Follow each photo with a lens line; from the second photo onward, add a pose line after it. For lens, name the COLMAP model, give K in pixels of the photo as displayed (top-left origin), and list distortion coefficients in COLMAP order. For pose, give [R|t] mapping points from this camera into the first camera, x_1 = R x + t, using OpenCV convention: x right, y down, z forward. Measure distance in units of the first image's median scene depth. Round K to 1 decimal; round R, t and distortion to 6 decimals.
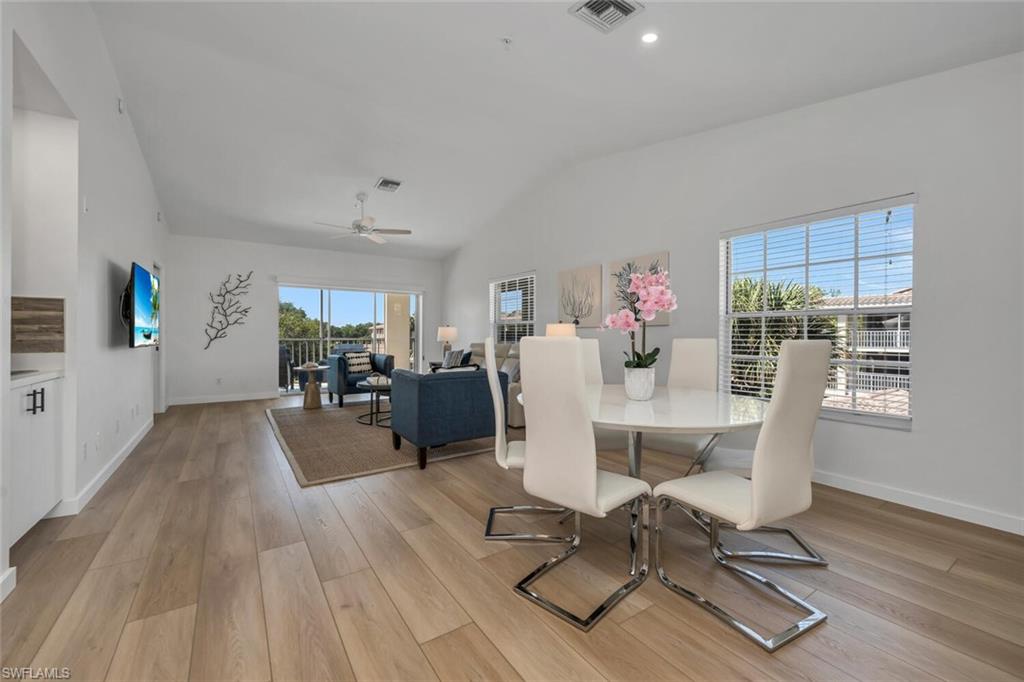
lens RADIAL K [[417.1, 0, 507.7], [0, 417.1, 335.9], [0, 0, 1]] dist [-0.000347, 0.000146]
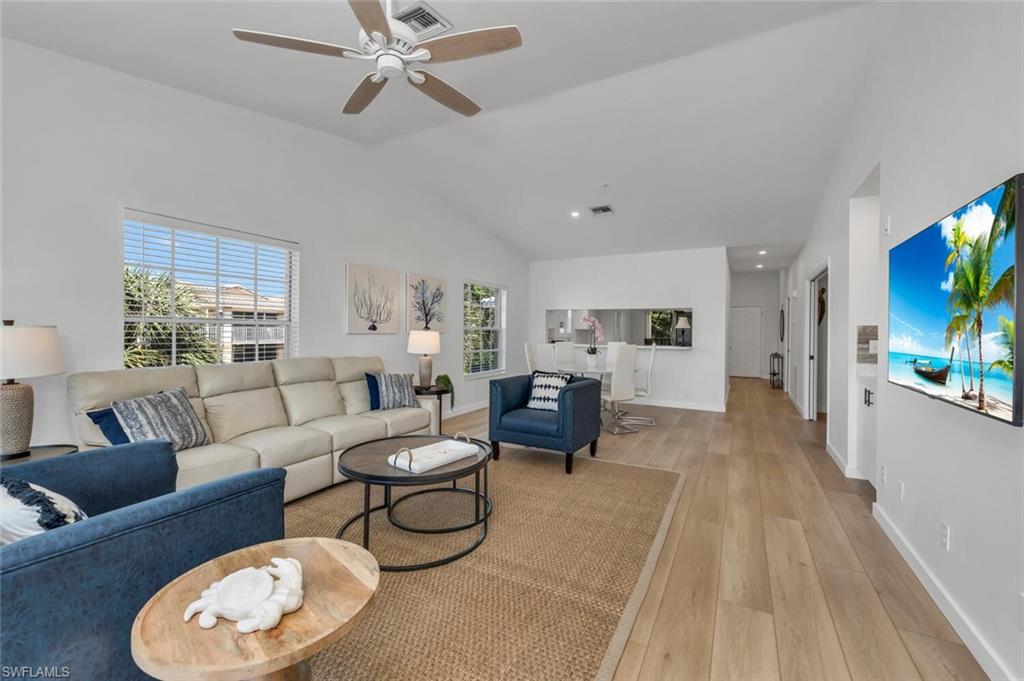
lens RADIAL K [[417.1, 0, 507.7], [0, 417.1, 335.4], [0, 0, 1]] dist [-0.000347, 0.000146]
pose [[-0.475321, -0.017312, 0.879642, -0.632035], [-0.000305, 0.999810, 0.019513, -0.027916], [-0.879813, 0.009007, -0.475236, 0.976255]]
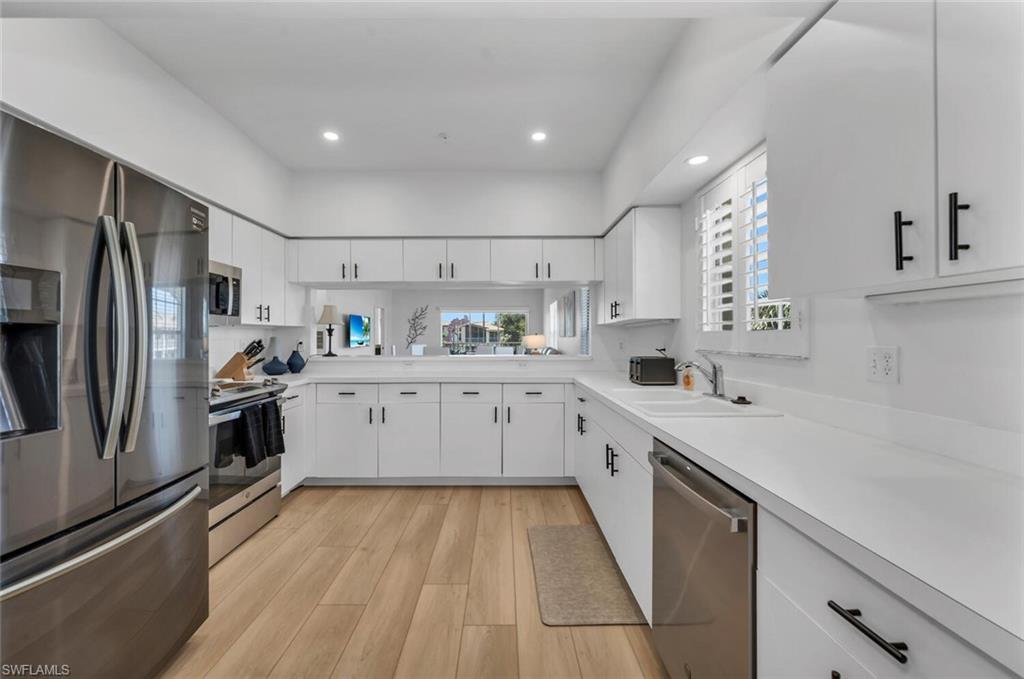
lens RADIAL K [[417.1, 0, 507.7], [0, 417.1, 334.4], [0, 0, 1]] dist [-0.000347, 0.000146]
pose [[0.837712, -0.010634, -0.546008, 0.697167], [0.006669, 0.999935, -0.009242, -0.012955], [0.546071, 0.004101, 0.837729, -0.329969]]
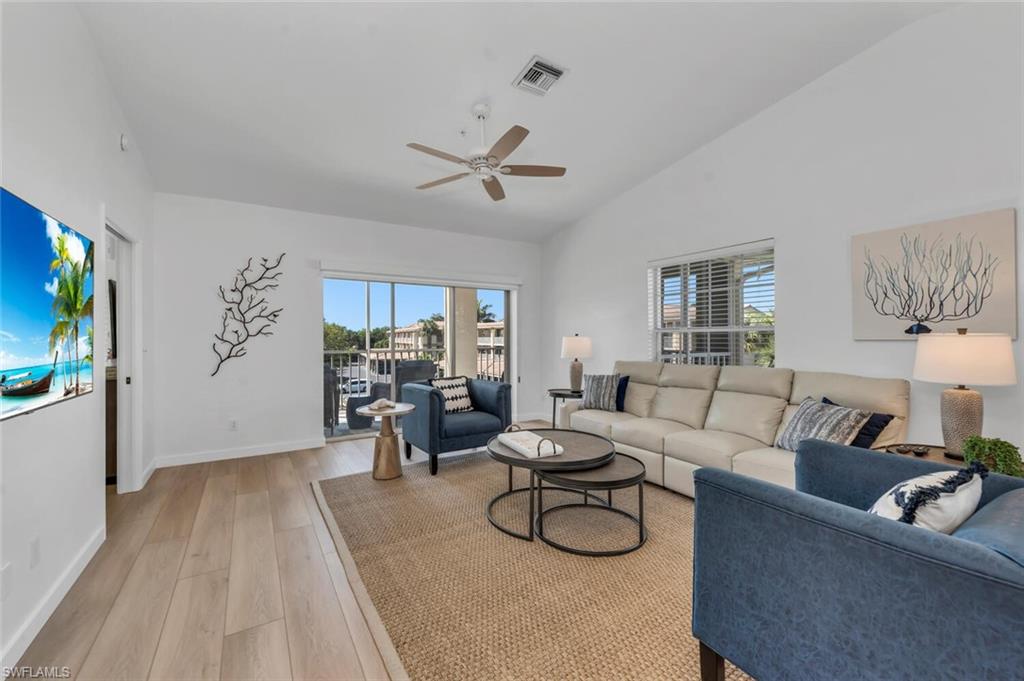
lens RADIAL K [[419.6, 0, 511.0], [0, 419.6, 335.6], [0, 0, 1]] dist [0.001019, -0.012787]
pose [[0.999406, -0.008222, -0.033477, -0.262829], [0.007999, 0.999945, -0.006777, -0.021922], [0.033531, 0.006506, 0.999417, 0.397511]]
